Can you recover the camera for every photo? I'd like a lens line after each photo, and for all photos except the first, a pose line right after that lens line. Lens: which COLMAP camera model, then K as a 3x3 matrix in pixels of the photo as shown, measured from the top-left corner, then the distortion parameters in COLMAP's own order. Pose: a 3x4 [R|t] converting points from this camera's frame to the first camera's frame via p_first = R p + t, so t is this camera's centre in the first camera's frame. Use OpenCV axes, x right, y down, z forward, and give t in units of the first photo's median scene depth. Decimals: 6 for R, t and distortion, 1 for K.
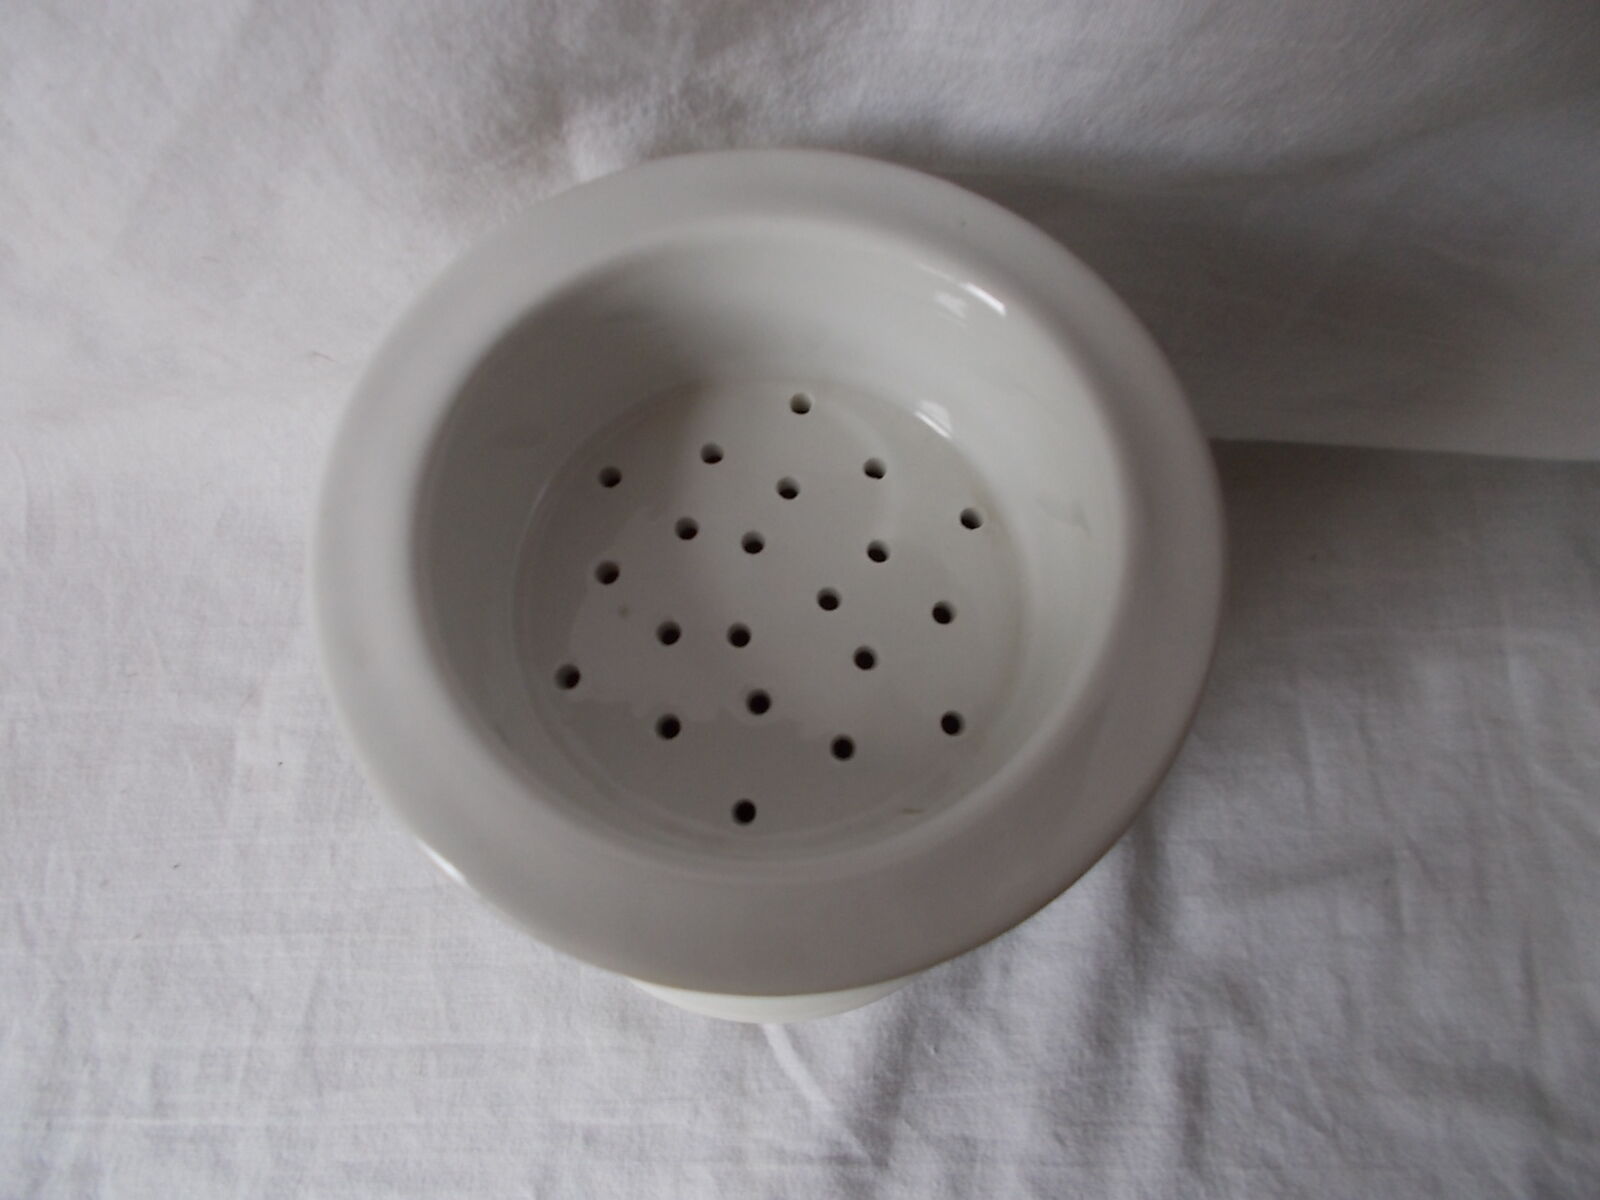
lens RADIAL K [[1200.9, 0, 811.3], [0, 1200.9, 583.1], [0, 0, 1]] dist [0.016989, -0.022401]
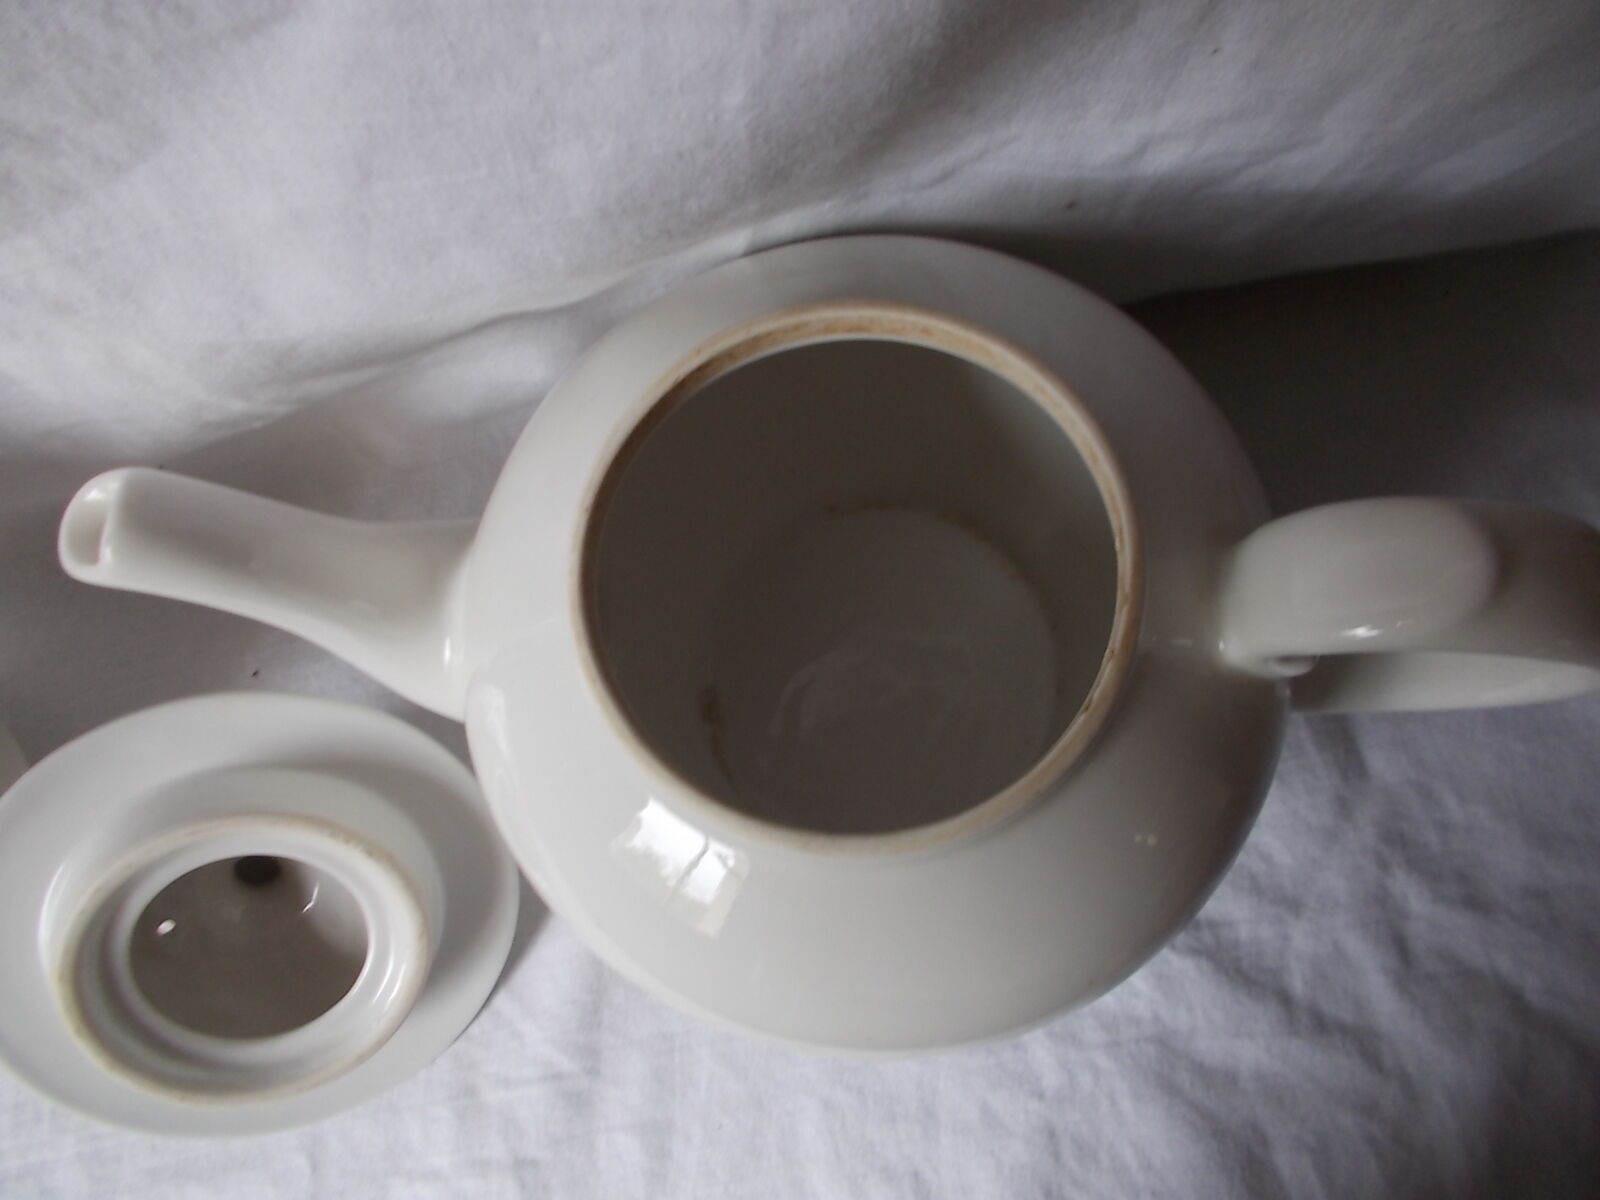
lens RADIAL K [[1200.9, 0, 800.3], [0, 1200.9, 609.3], [0, 0, 1]] dist [0.016989, -0.022401]
pose [[0.973387, -0.226450, -0.035198, 0.384828], [0.228721, 0.969554, 0.087477, 0.000443], [0.014318, -0.093199, 0.995545, -0.095093]]
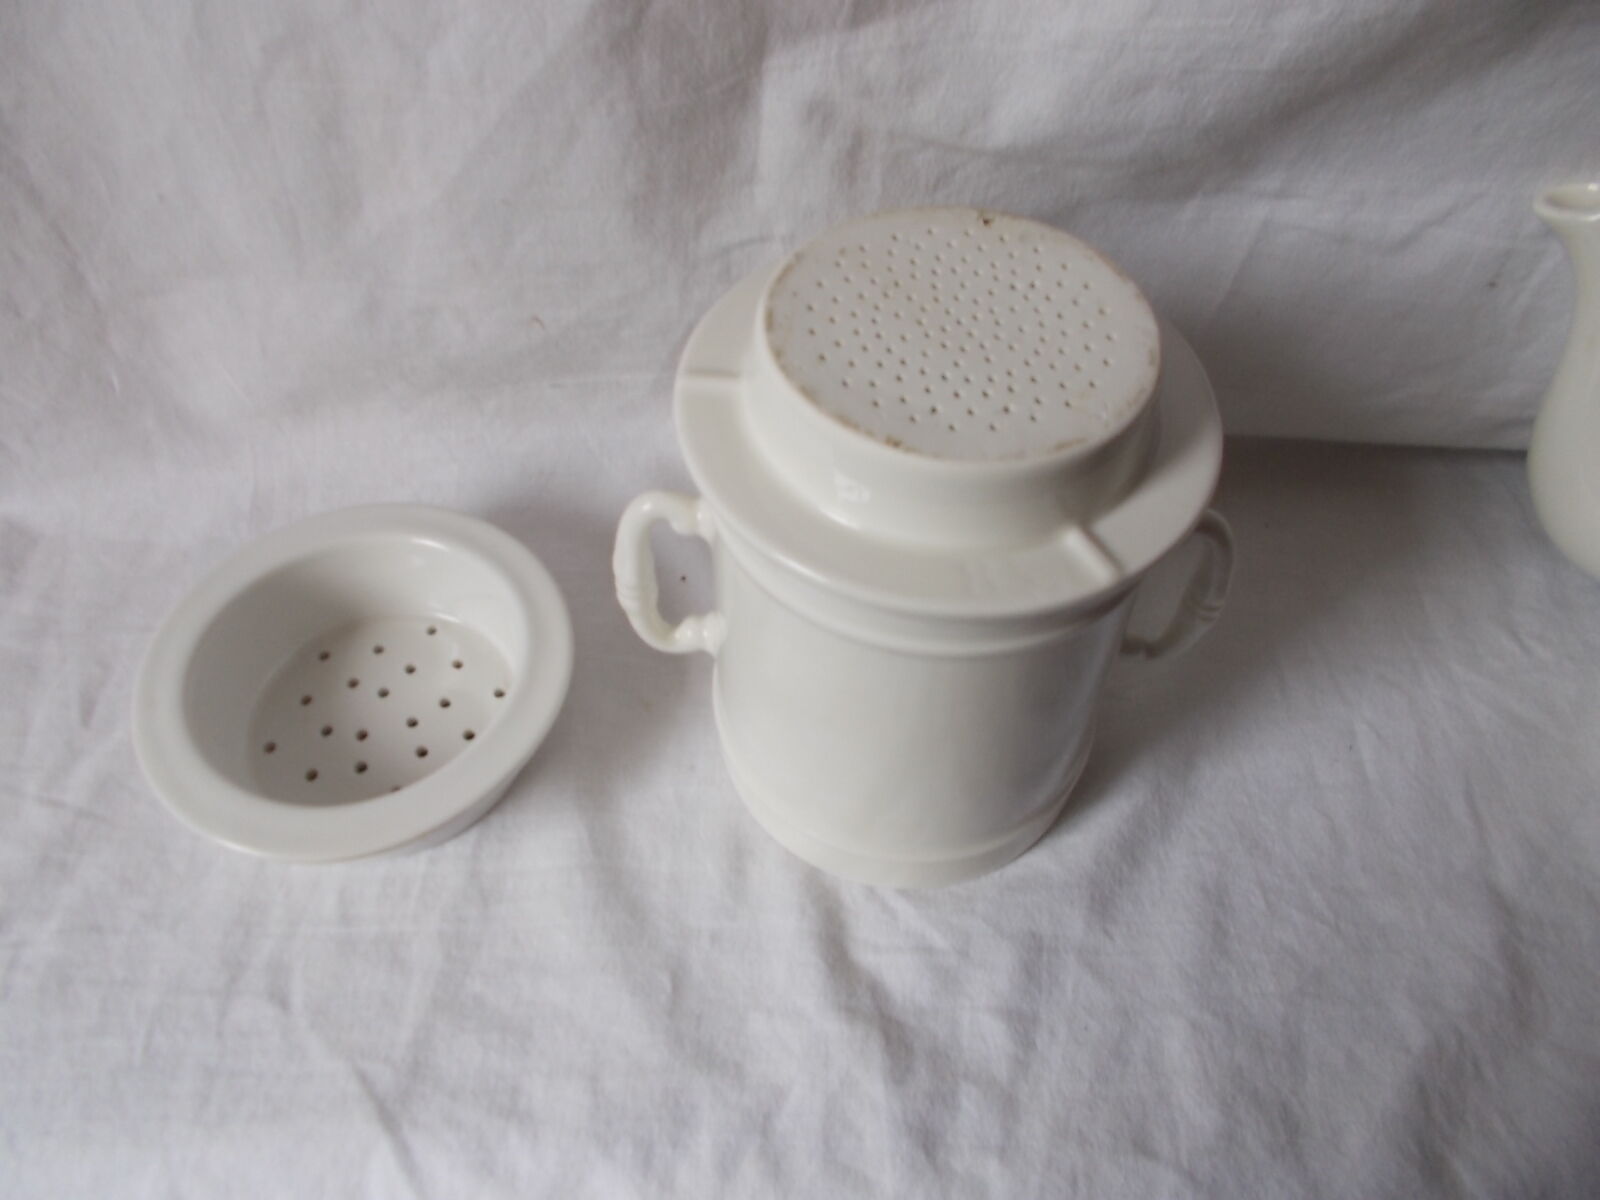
lens RADIAL K [[1200.9, 0, 807.7], [0, 1200.9, 582.3], [0, 0, 1]] dist [0.016989, -0.022401]
pose [[0.999284, -0.000164, 0.037834, -0.137491], [0.011635, 0.952863, -0.303177, 0.485520], [-0.036001, 0.303400, 0.952183, -0.227371]]
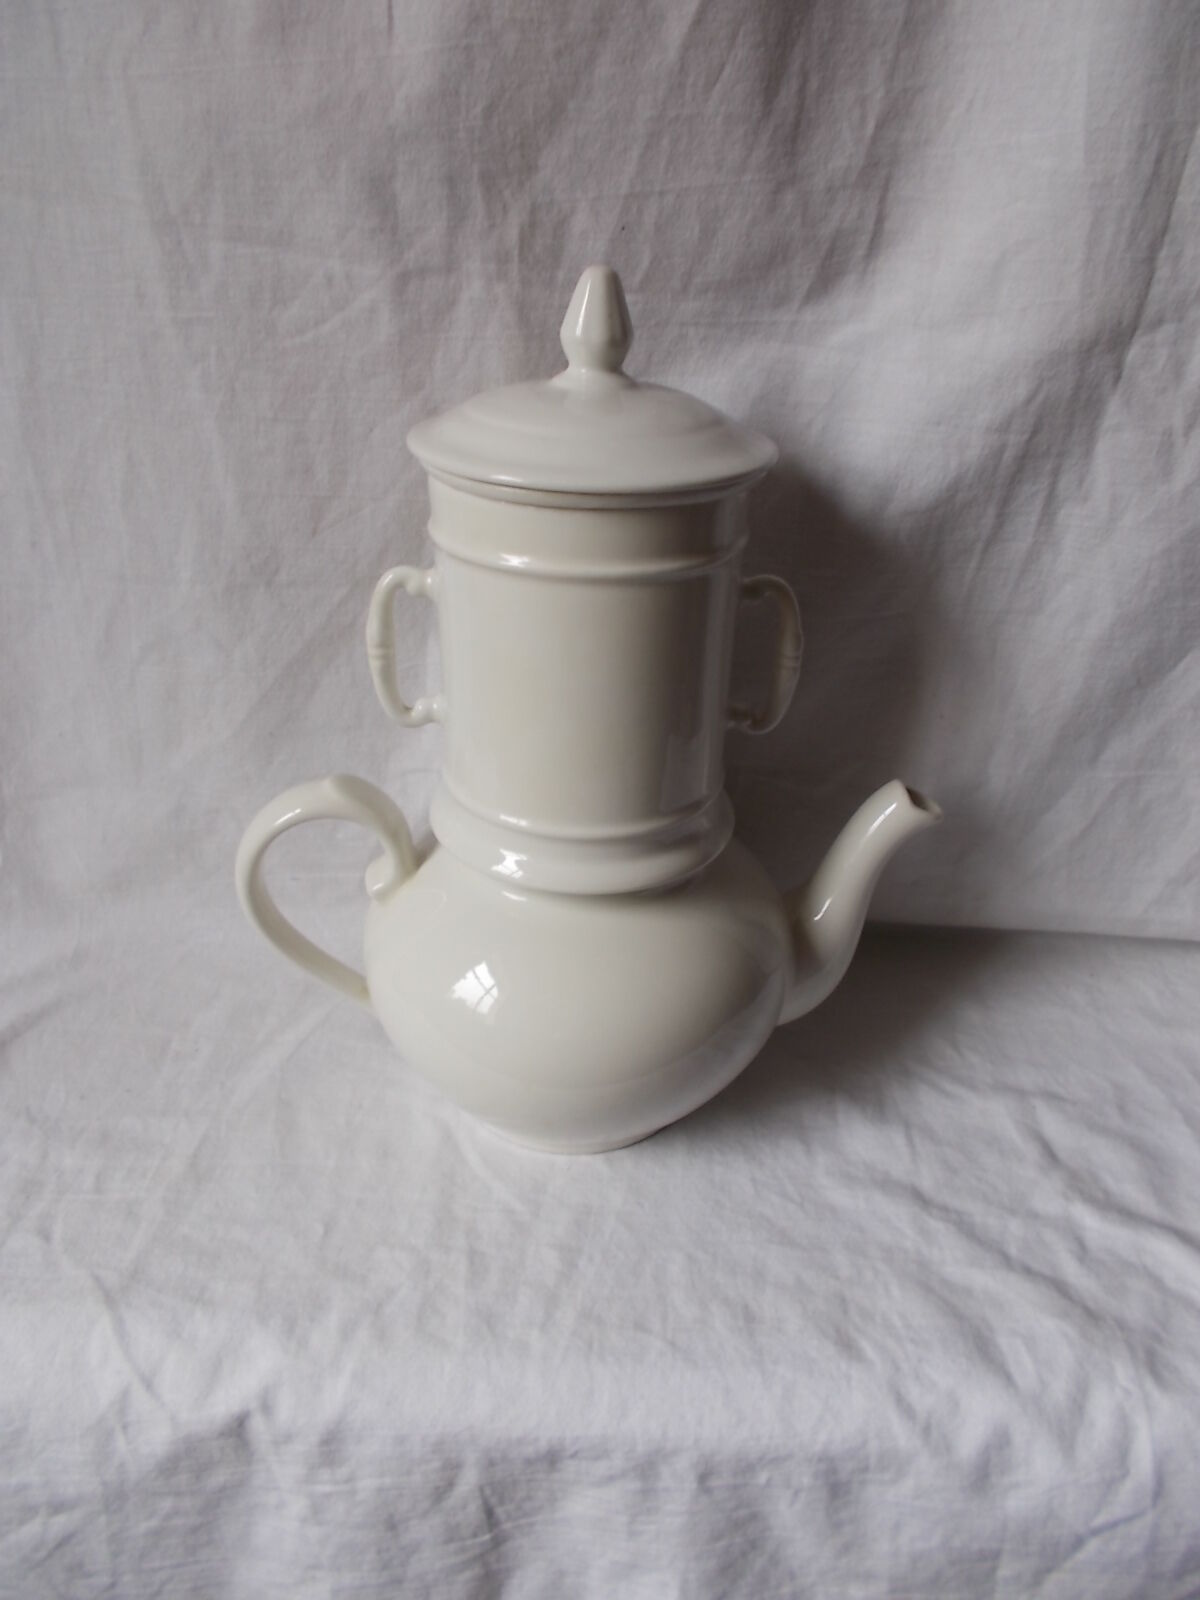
lens RADIAL K [[1200.9, 0, 602.4], [0, 1200.9, 807.6], [0, 0, 1]] dist [0.016989, -0.022401]
pose [[0.998617, 0.025700, 0.045867, 0.061443], [0.010814, 0.753332, -0.657552, 1.143883], [-0.051452, 0.657138, 0.752012, -0.628938]]
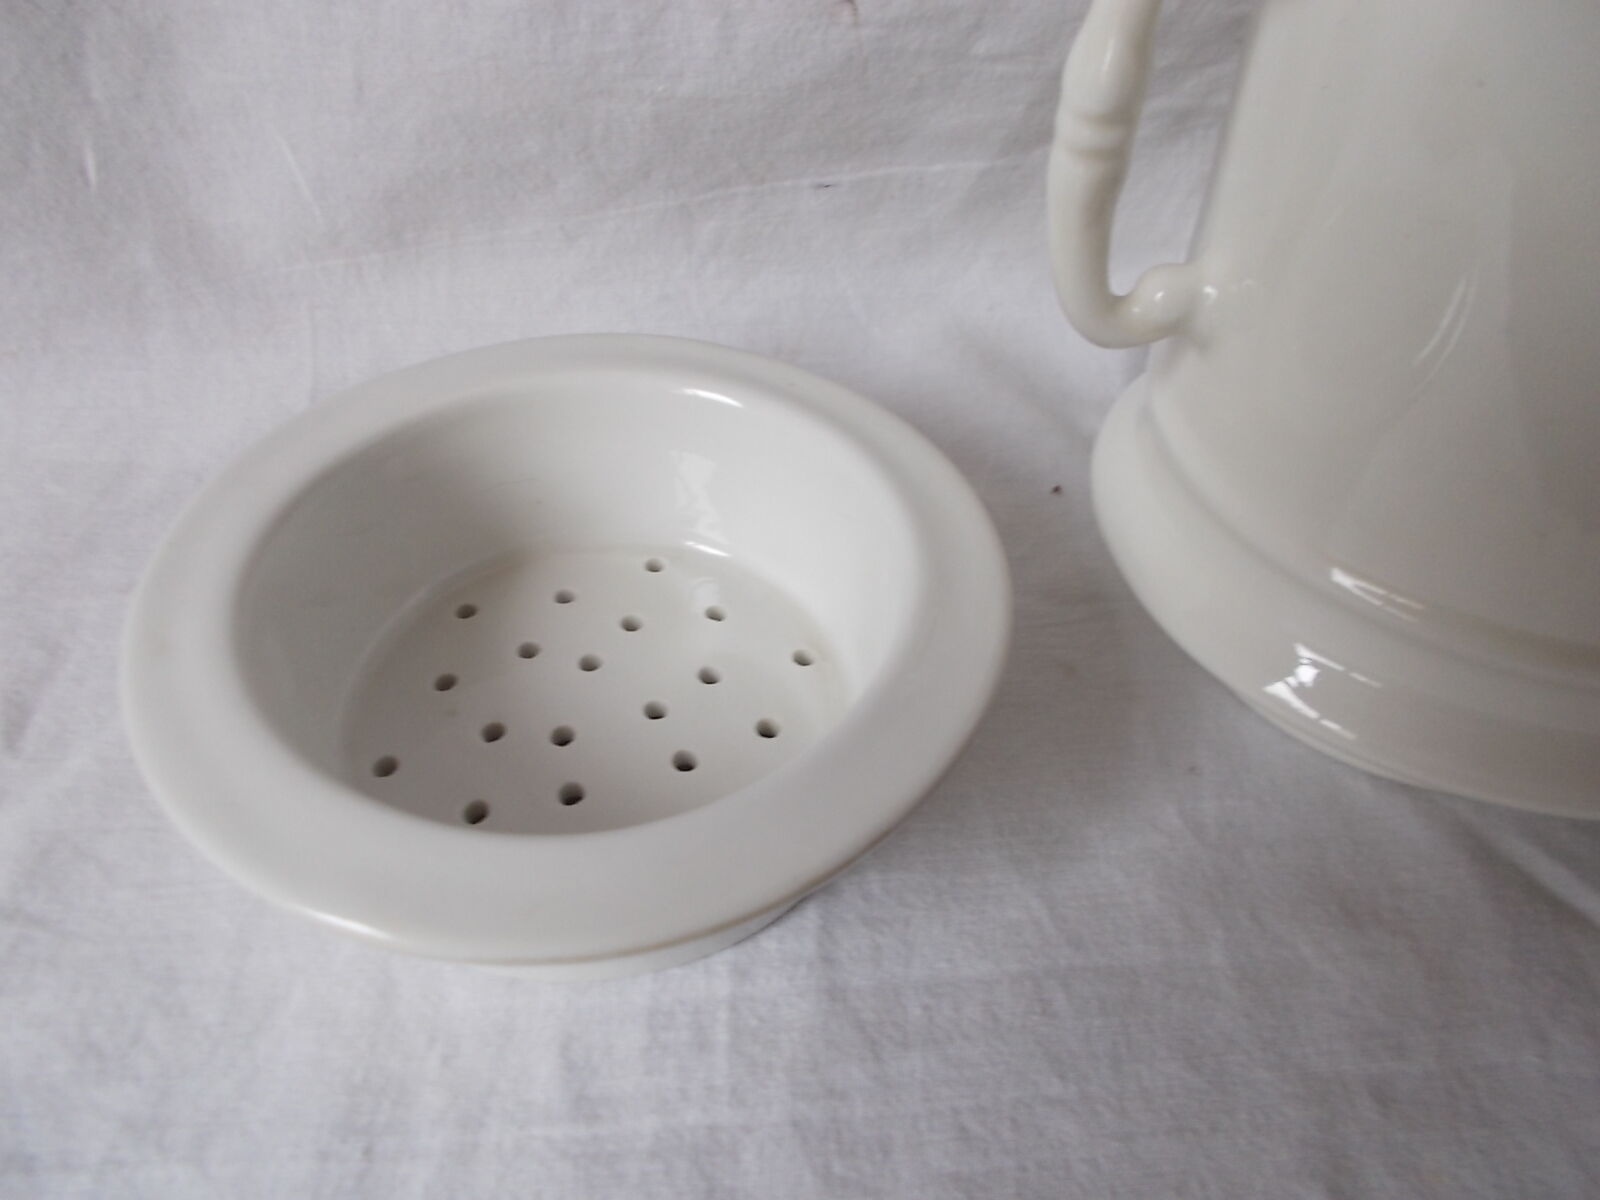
lens RADIAL K [[1200.9, 0, 811.2], [0, 1200.9, 587.7], [0, 0, 1]] dist [0.016989, -0.022401]
pose [[0.995433, -0.036983, 0.088011, -0.480906], [0.071735, 0.898061, -0.433982, 0.470184], [-0.062989, 0.438313, 0.896612, 0.419286]]
